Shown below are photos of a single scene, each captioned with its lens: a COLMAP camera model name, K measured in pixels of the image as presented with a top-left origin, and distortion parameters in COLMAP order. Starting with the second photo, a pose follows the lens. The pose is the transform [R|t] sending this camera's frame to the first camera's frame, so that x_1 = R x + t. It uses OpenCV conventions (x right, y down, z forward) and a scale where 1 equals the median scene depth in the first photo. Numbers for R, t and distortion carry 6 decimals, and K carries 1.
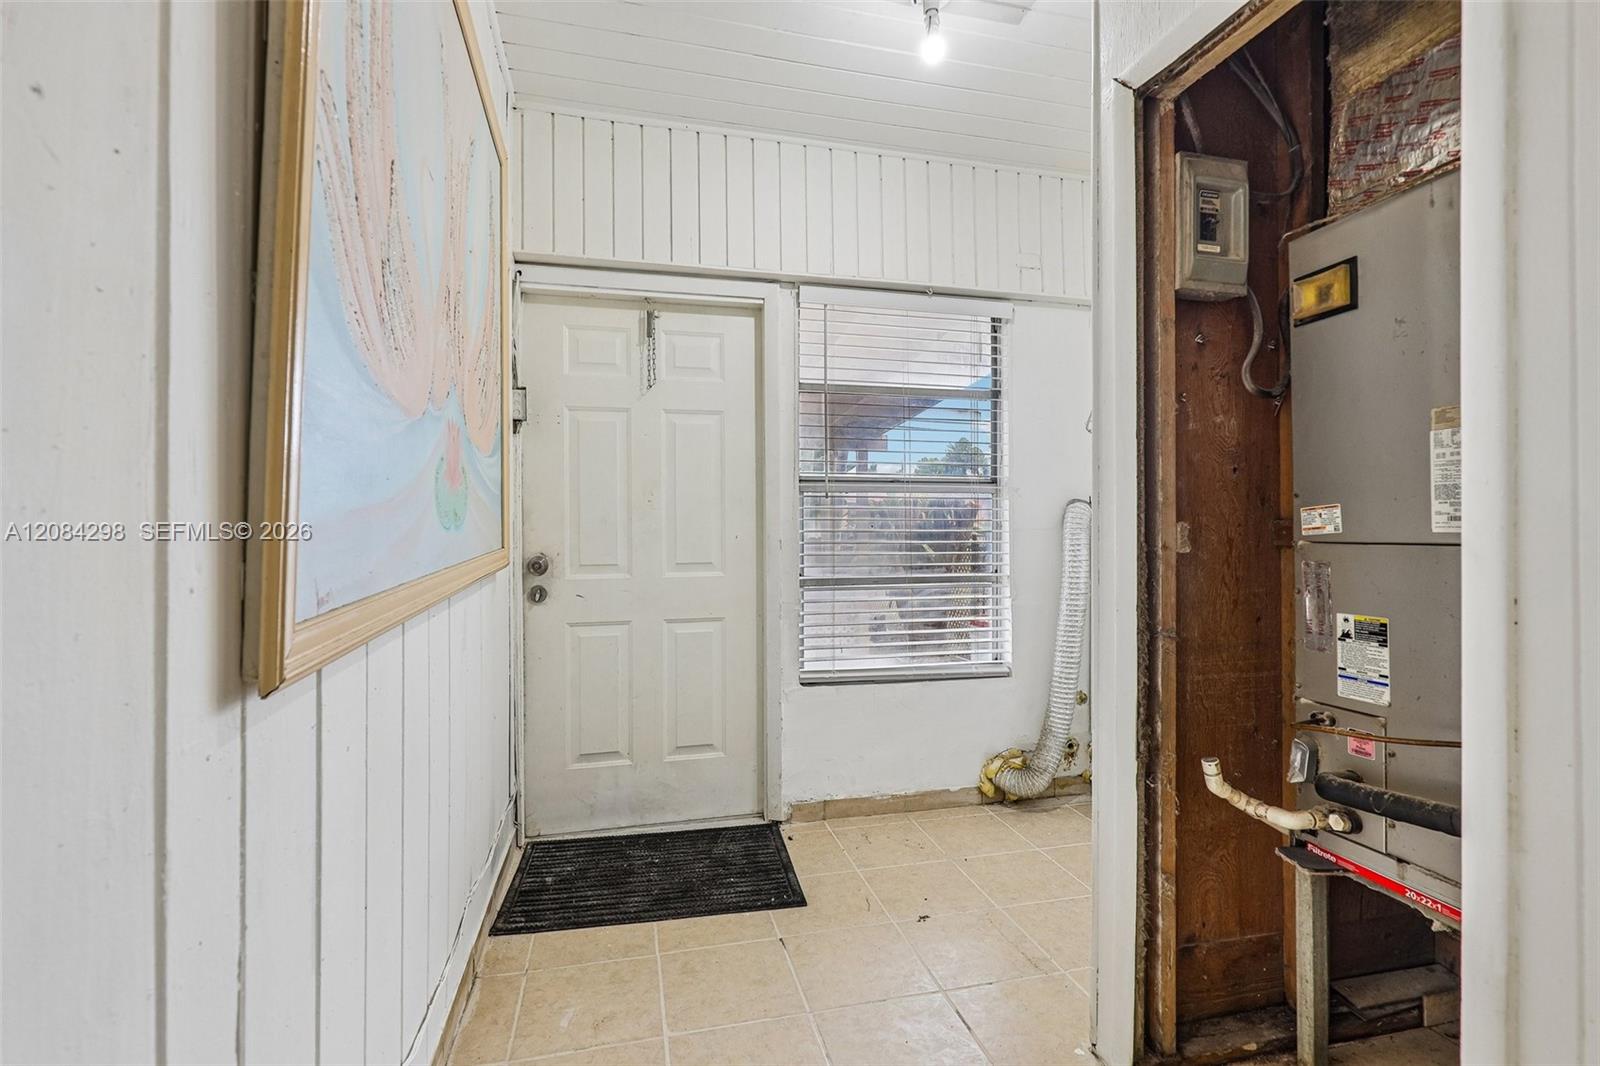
lens RADIAL K [[736.3, 0, 796.9], [0, 736.3, 522.9], [0, 0, 1]] dist [-0.000111, 0.000704]
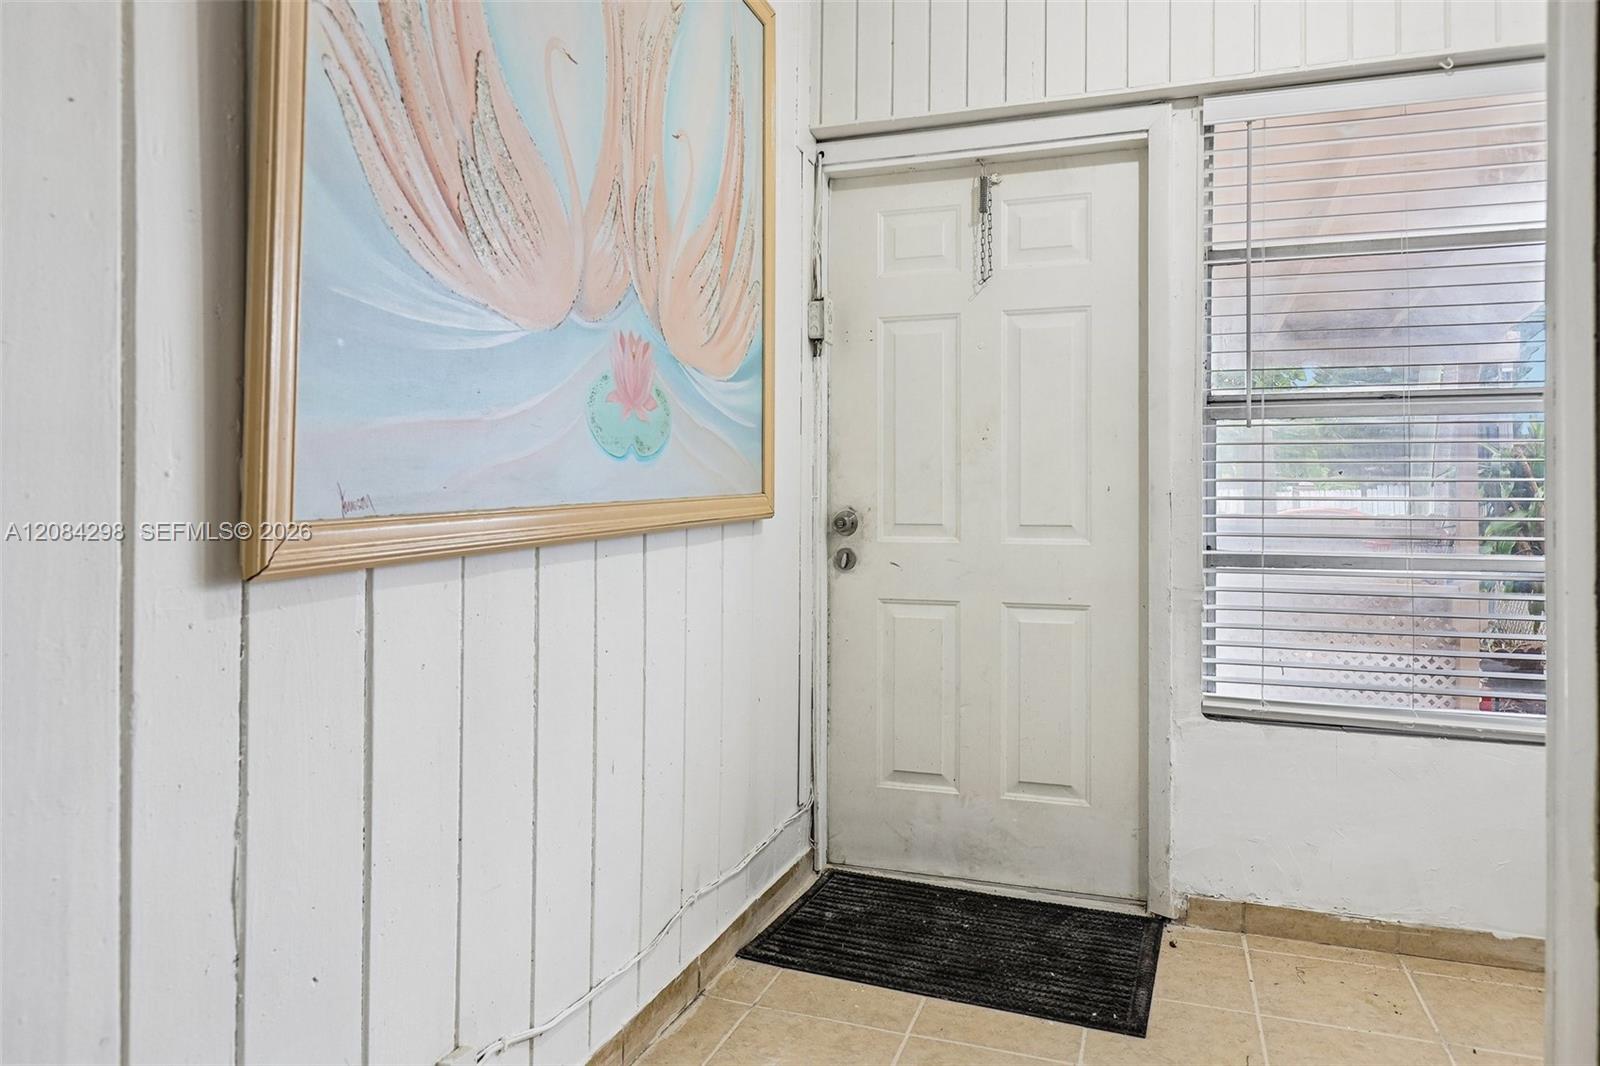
lens RADIAL K [[1034.7, 0, 810.2], [0, 1034.7, 506.9], [0, 0, 1]] dist [0.007661, -0.007555]
pose [[0.841051, 0.011317, -0.540838, 0.211665], [-0.006544, 0.999921, 0.010747, 0.028515], [0.540917, -0.005499, 0.841058, 0.045788]]
